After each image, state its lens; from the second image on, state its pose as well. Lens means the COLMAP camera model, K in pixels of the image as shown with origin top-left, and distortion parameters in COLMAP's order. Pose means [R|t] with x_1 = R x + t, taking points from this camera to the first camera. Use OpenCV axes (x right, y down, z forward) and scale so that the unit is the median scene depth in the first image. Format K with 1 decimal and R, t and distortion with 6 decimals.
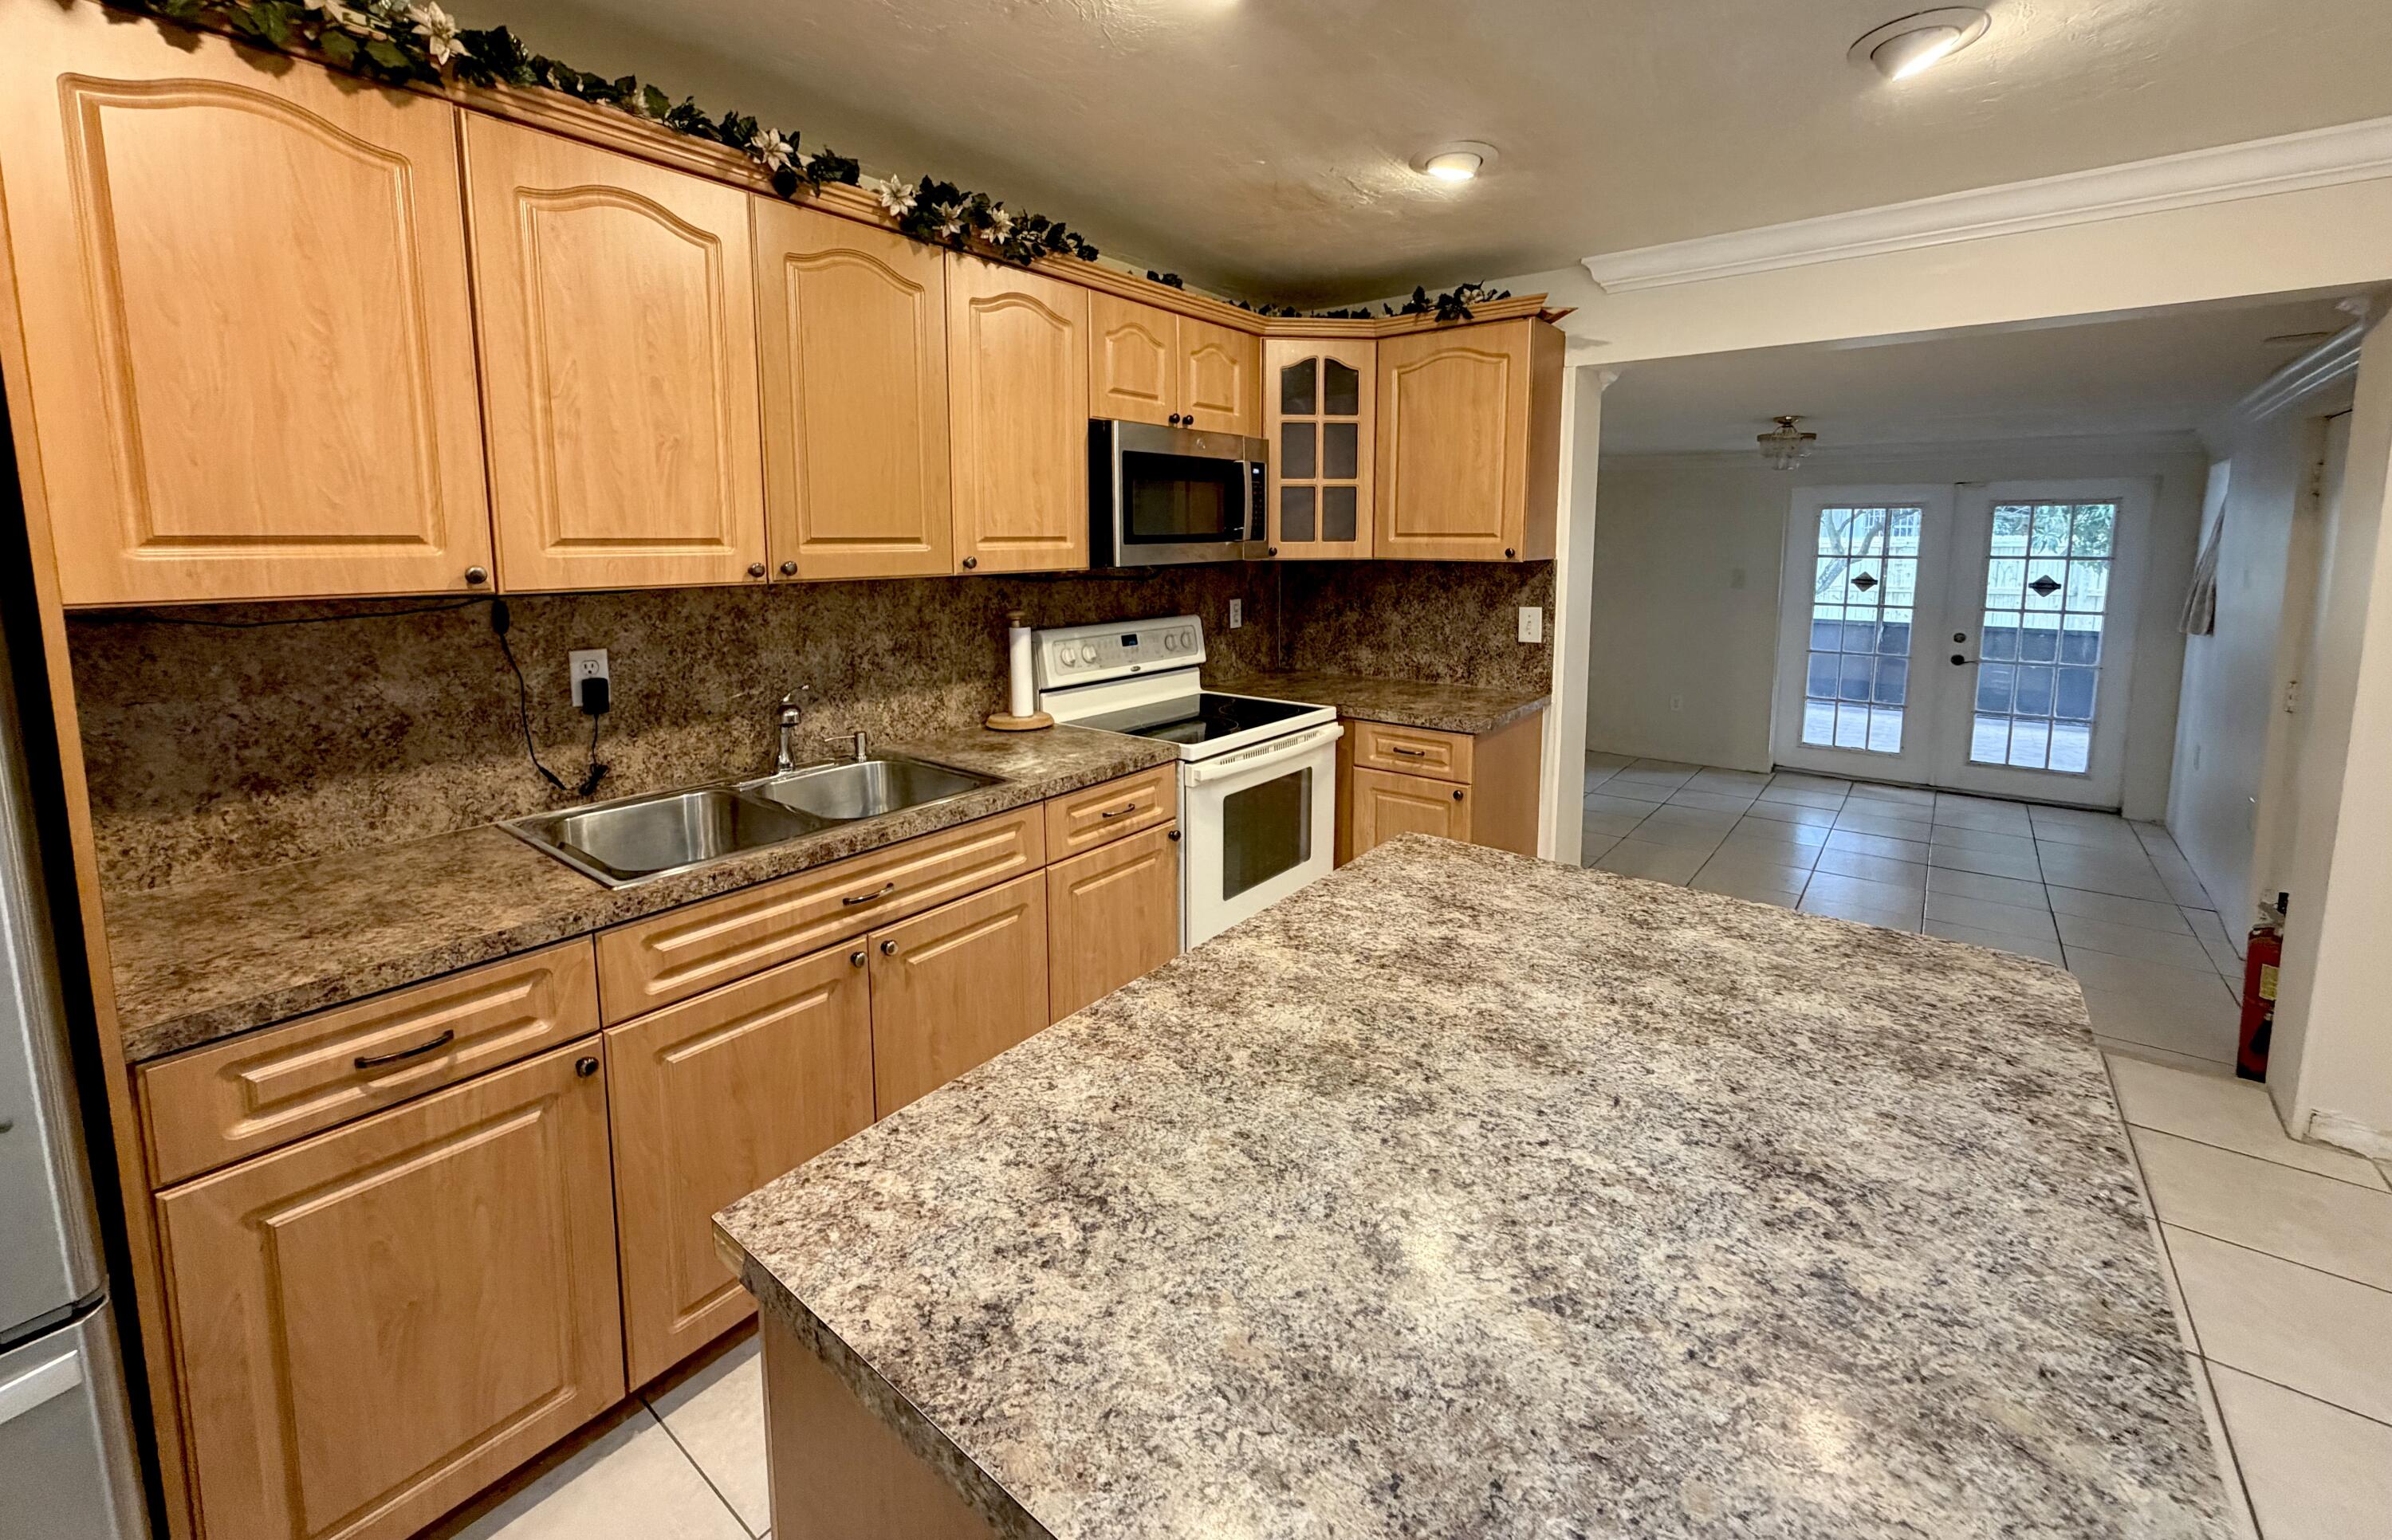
lens RADIAL K [[948.7, 0, 1197.4], [0, 948.7, 644.3], [0, 0, 1]] dist [-0.001811, 0.000391]
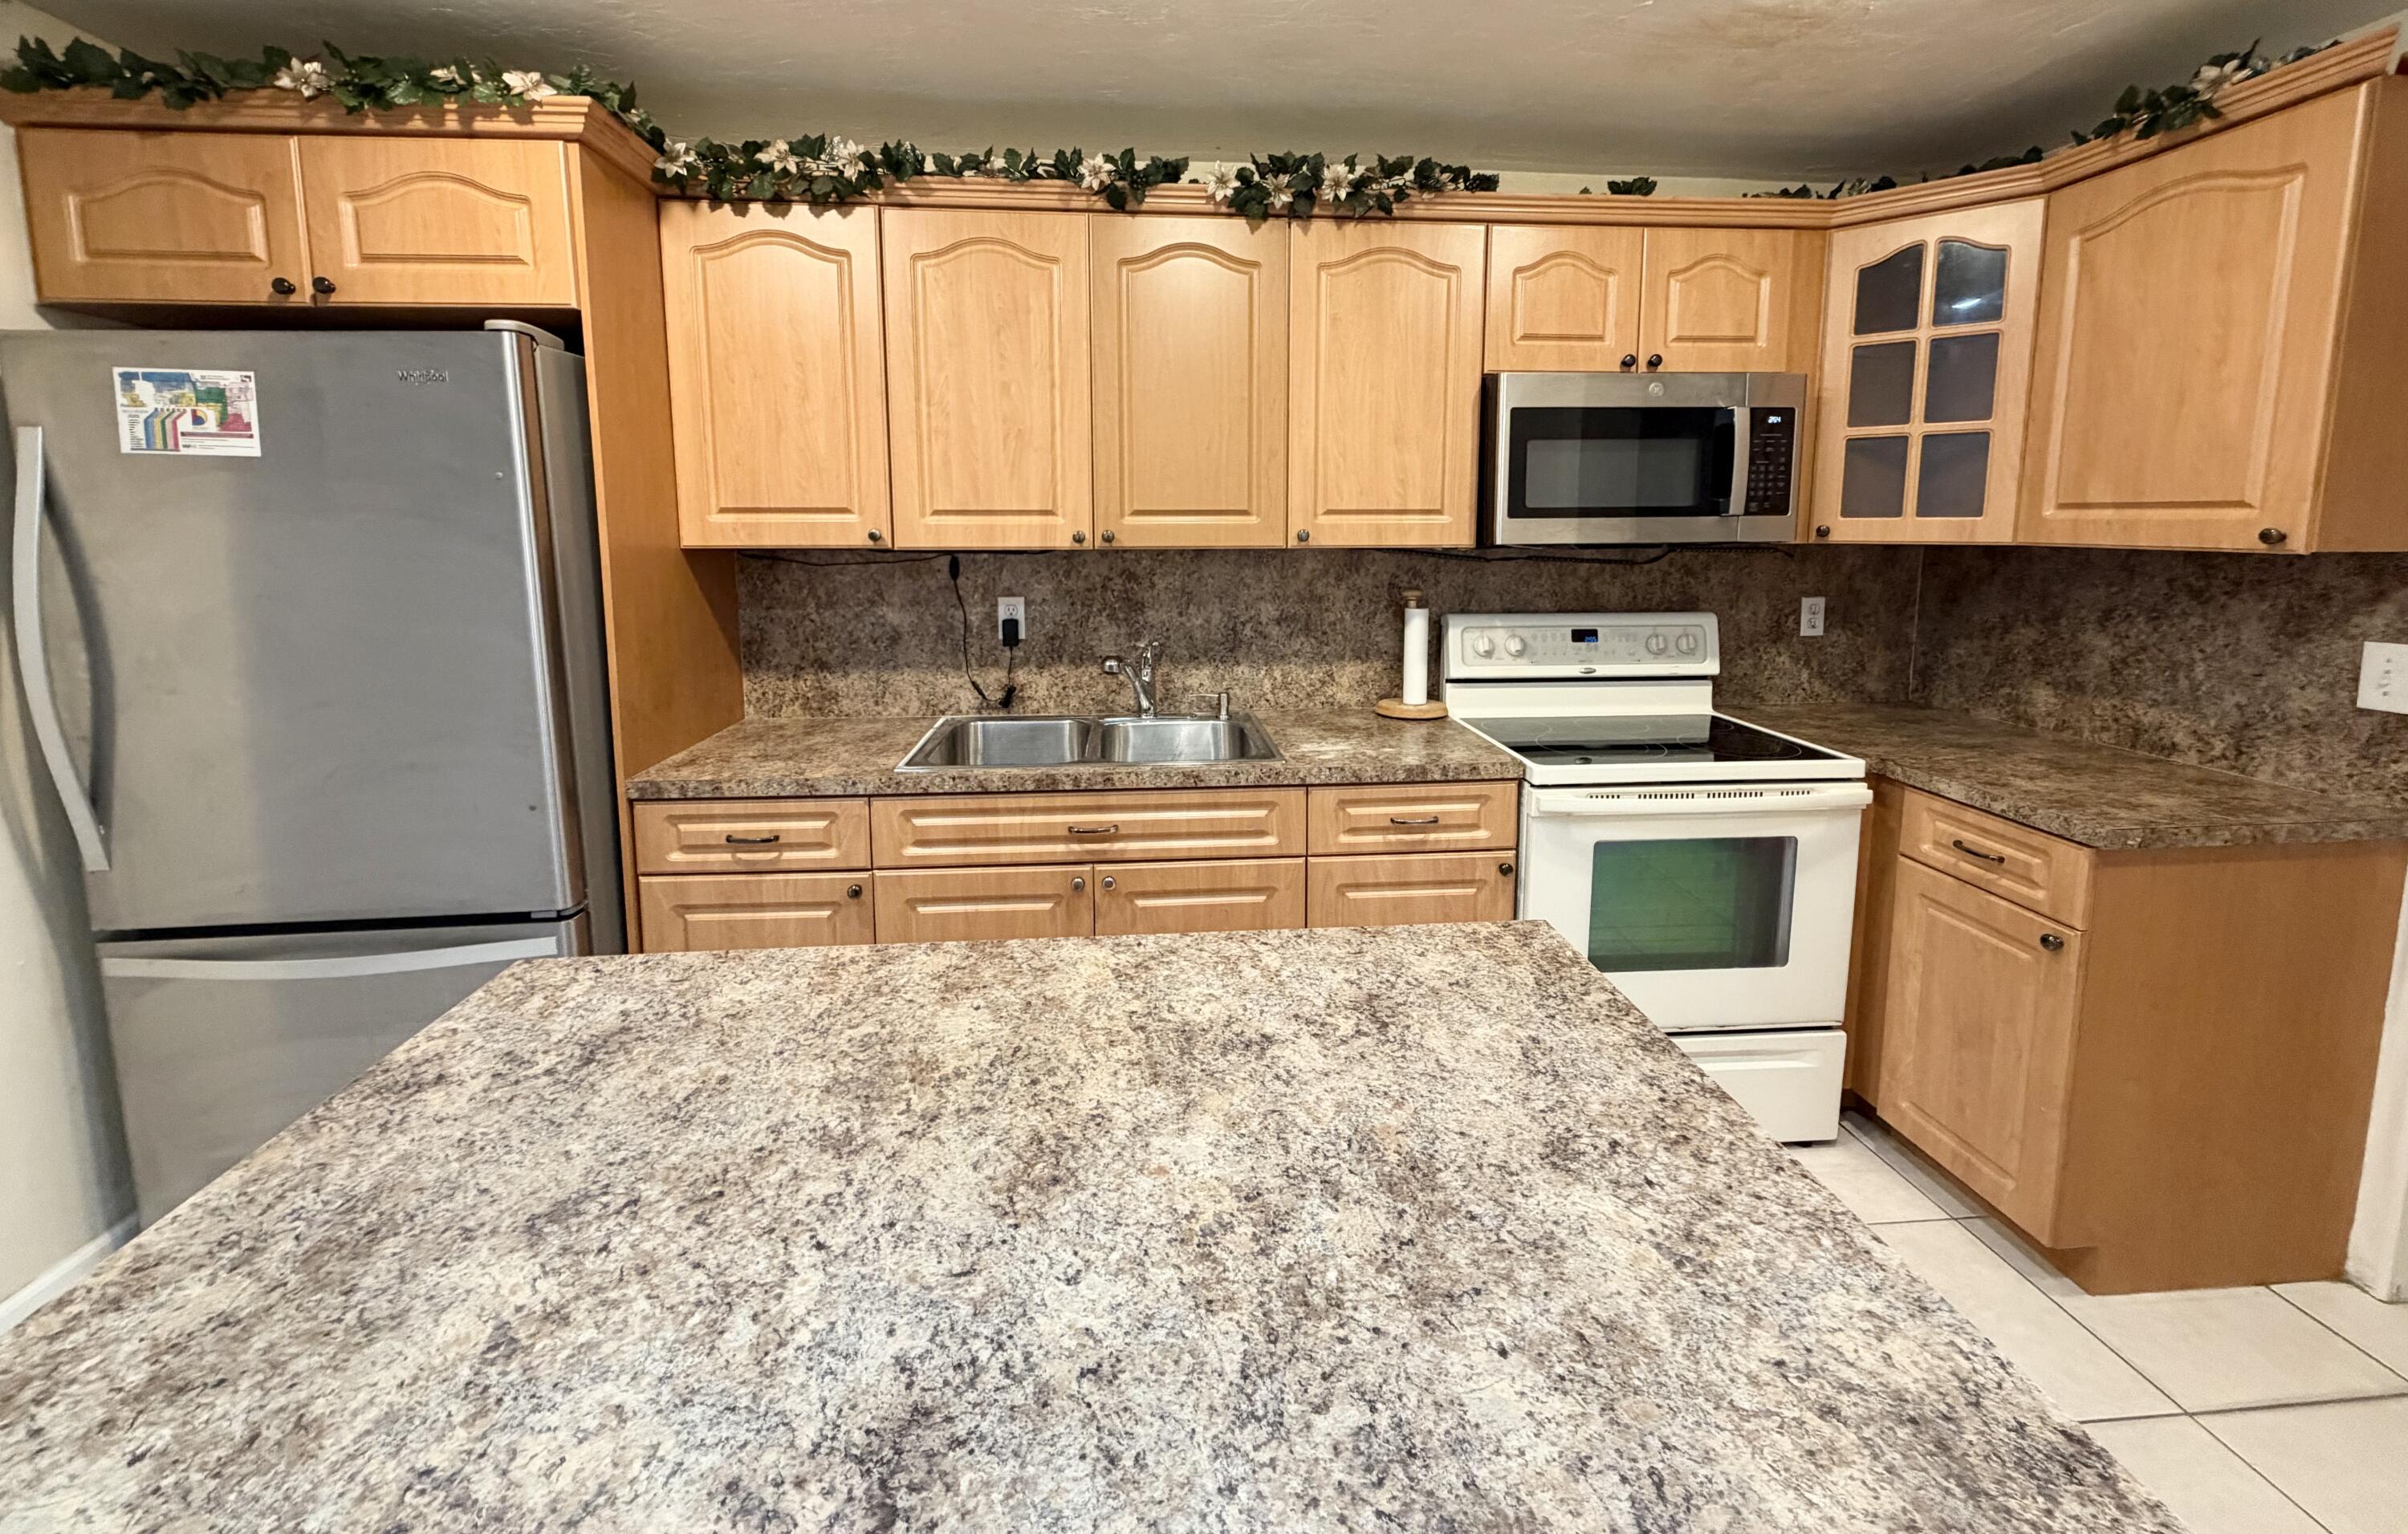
lens RADIAL K [[956.9, 0, 1207.3], [0, 956.9, 632.6], [0, 0, 1]] dist [0.000140, -0.000279]
pose [[0.681466, 0.087068, -0.726652, 0.402287], [-0.083628, 0.995658, 0.040873, -0.017360], [0.727056, 0.032915, 0.685788, 0.237767]]
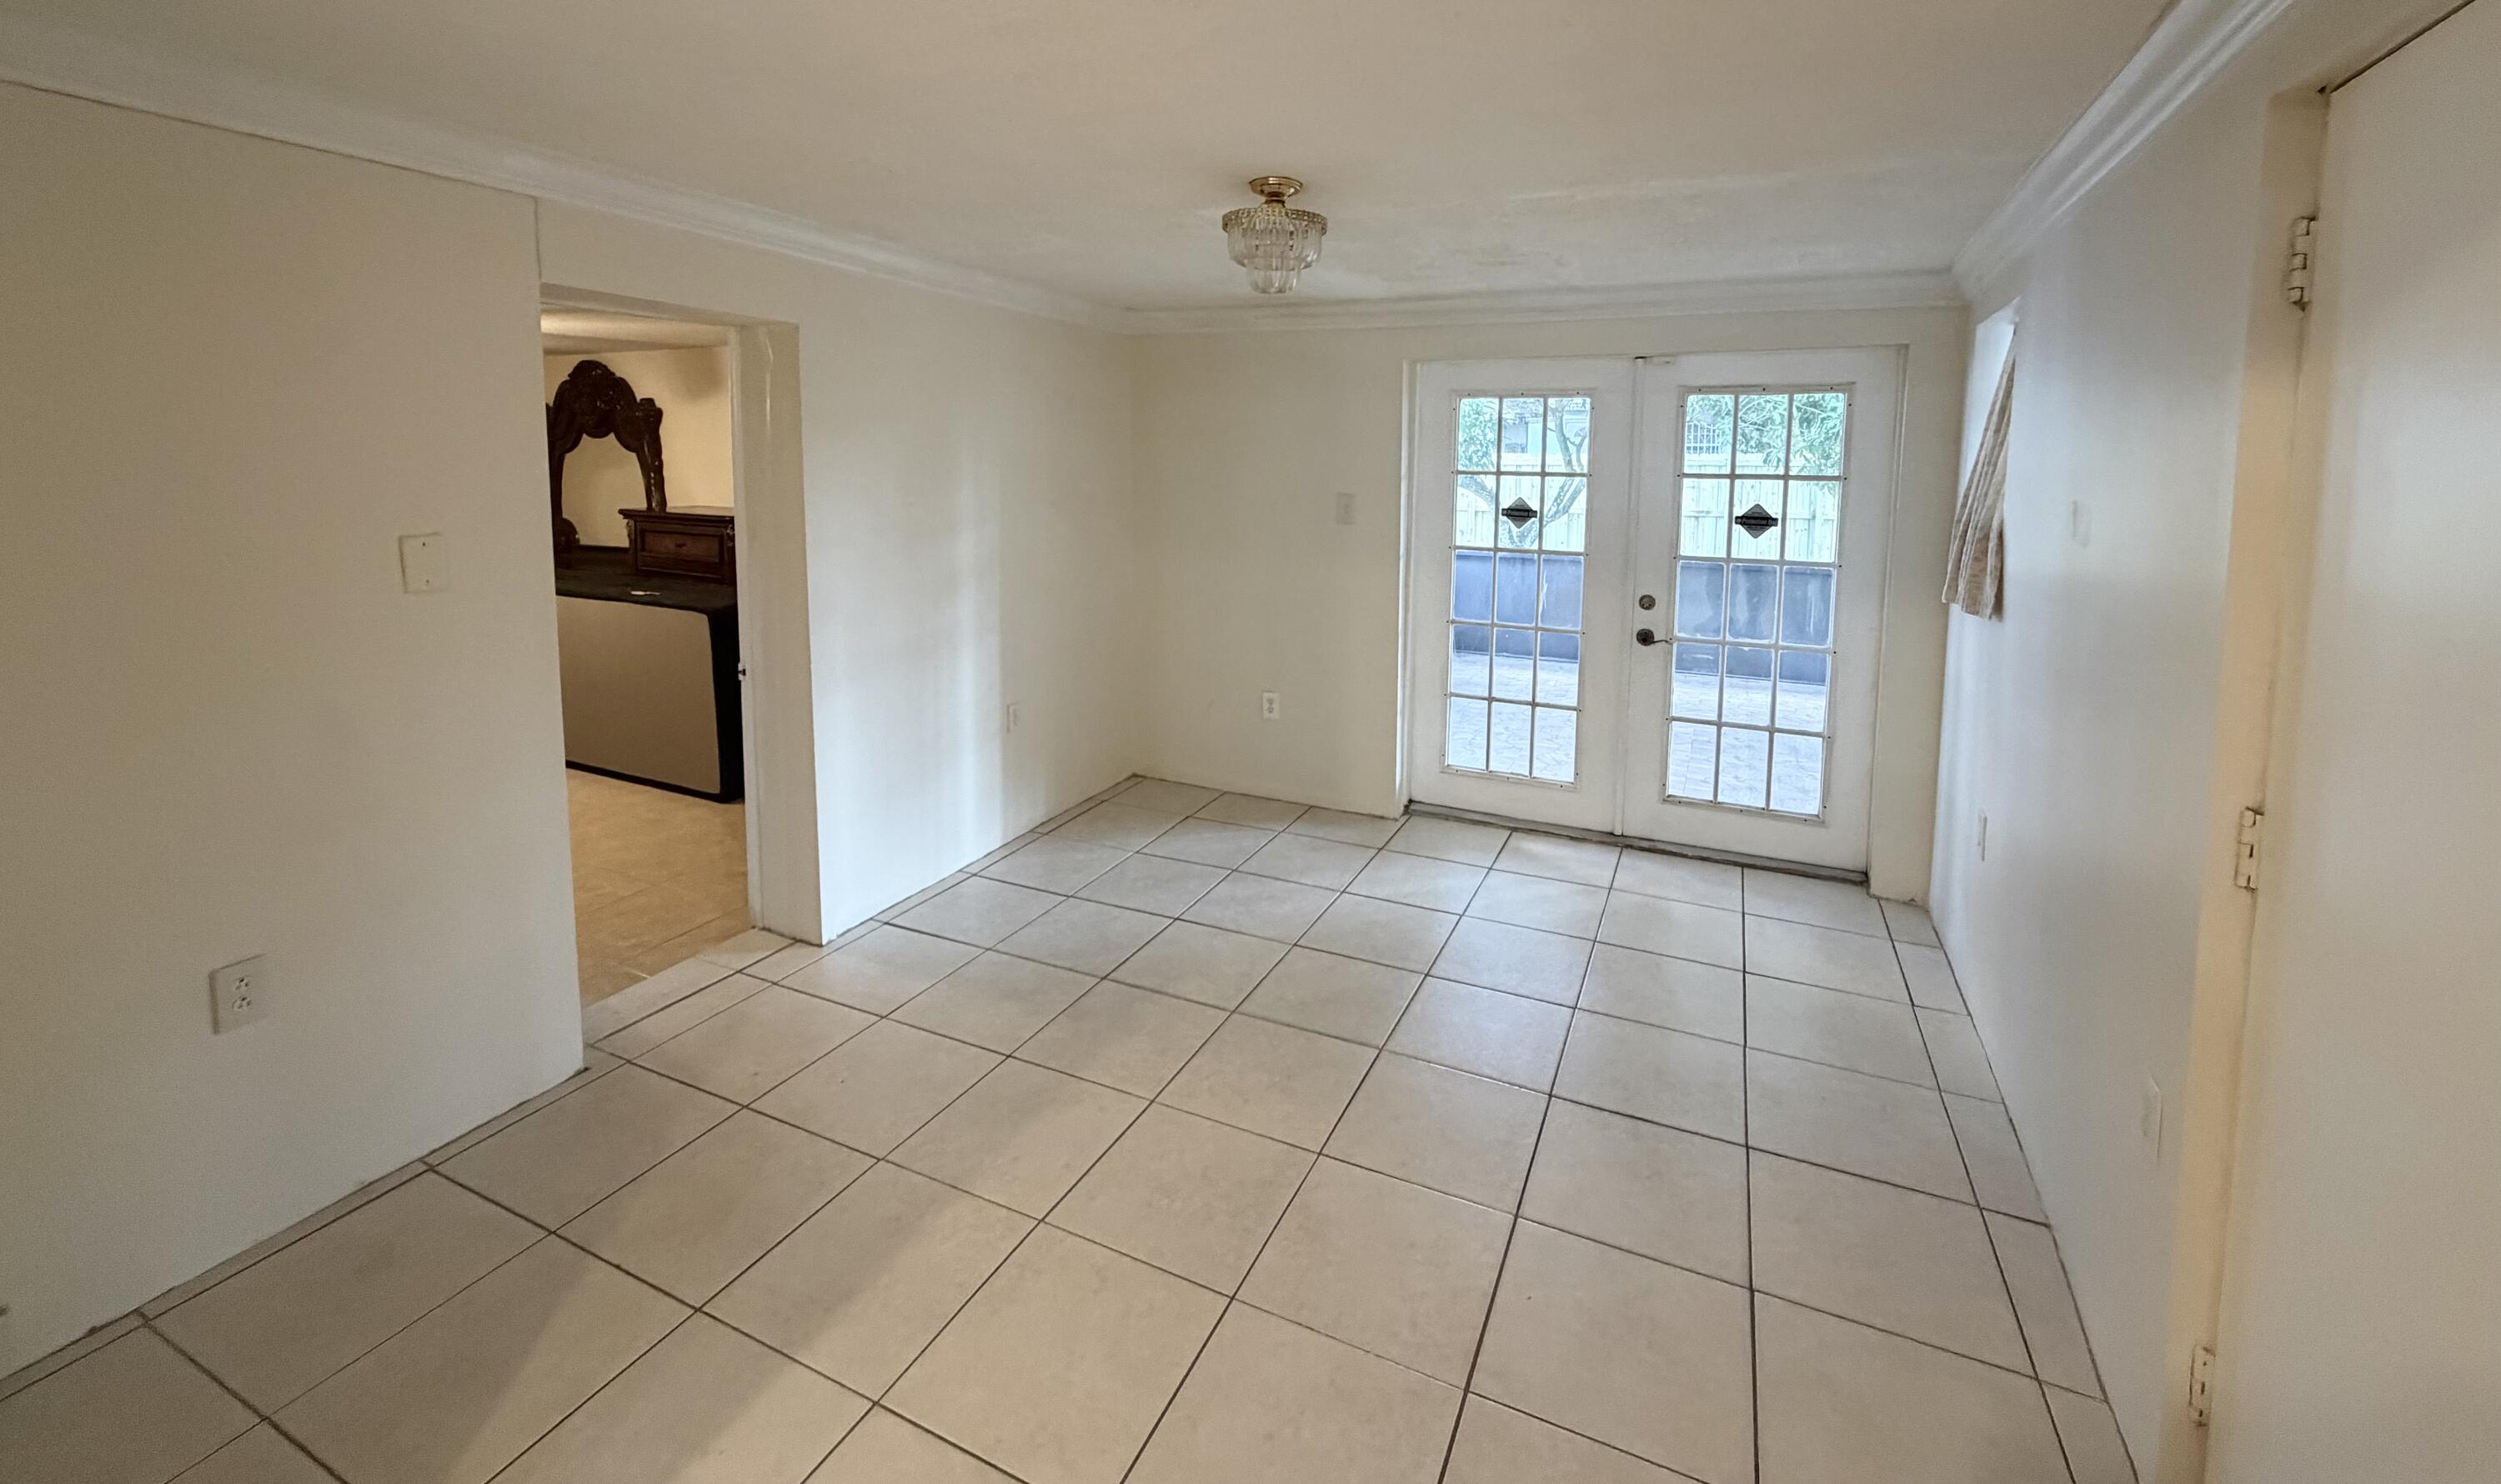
lens RADIAL K [[997.9, 0, 1274.7], [0, 997.9, 537.4], [0, 0, 1]] dist [0.001063, -0.000296]
pose [[0.969441, -0.009193, 0.245154, 1.003222], [0.015802, 0.999562, -0.025005, -0.093069], [-0.244816, 0.028115, 0.969162, 1.037454]]
